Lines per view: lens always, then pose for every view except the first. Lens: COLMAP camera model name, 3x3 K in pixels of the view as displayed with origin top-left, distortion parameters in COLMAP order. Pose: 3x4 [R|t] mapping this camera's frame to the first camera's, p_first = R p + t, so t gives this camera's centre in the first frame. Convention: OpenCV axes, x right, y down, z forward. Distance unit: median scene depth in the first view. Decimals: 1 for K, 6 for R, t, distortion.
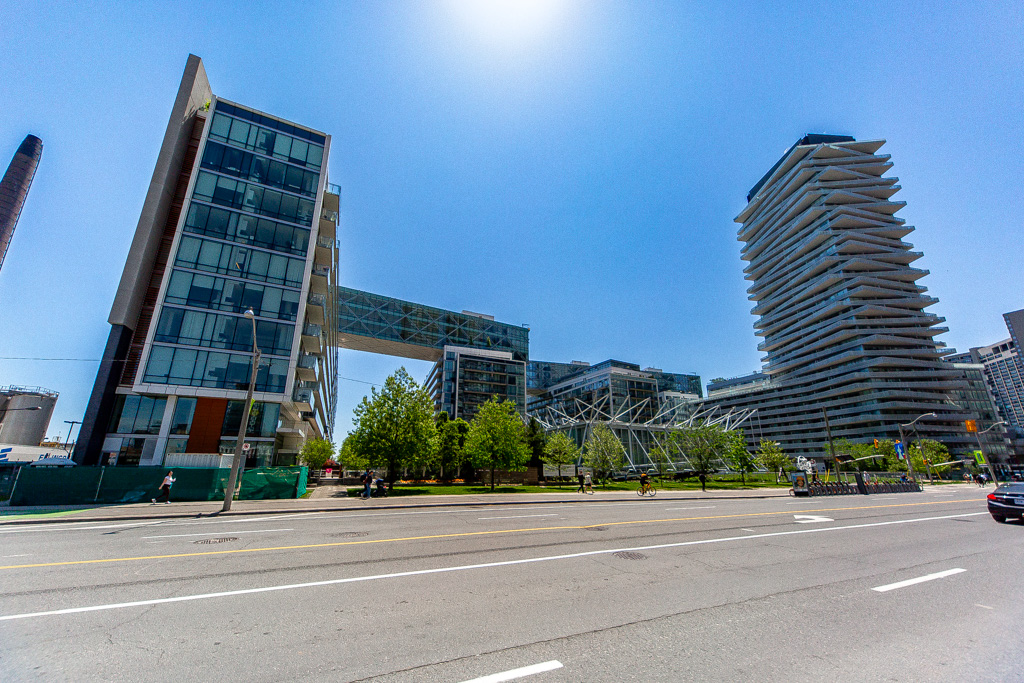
lens RADIAL K [[363.4, 0, 510.2], [0, 363.4, 362.4], [0, 0, 1]] dist [0.000081, 0.000065]
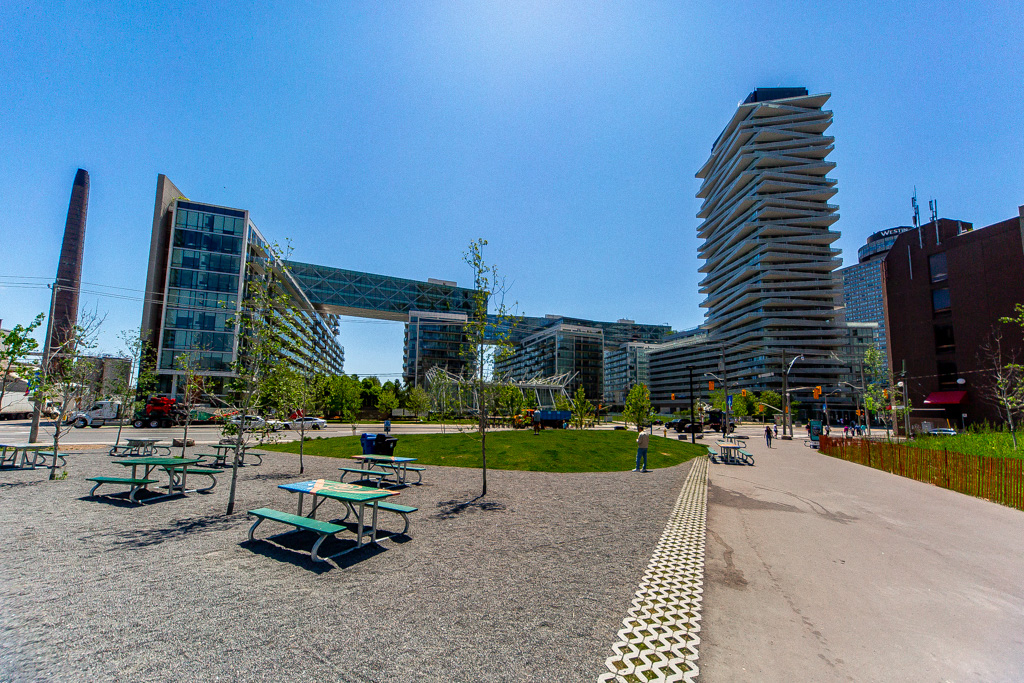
lens RADIAL K [[363.4, 0, 510.2], [0, 363.4, 362.4], [0, 0, 1]] dist [0.000081, 0.000065]
pose [[0.994957, 0.000325, -0.100304, 0.287577], [0.016054, 0.986589, 0.162436, -0.070062], [0.099012, -0.163227, 0.981608, -0.201479]]
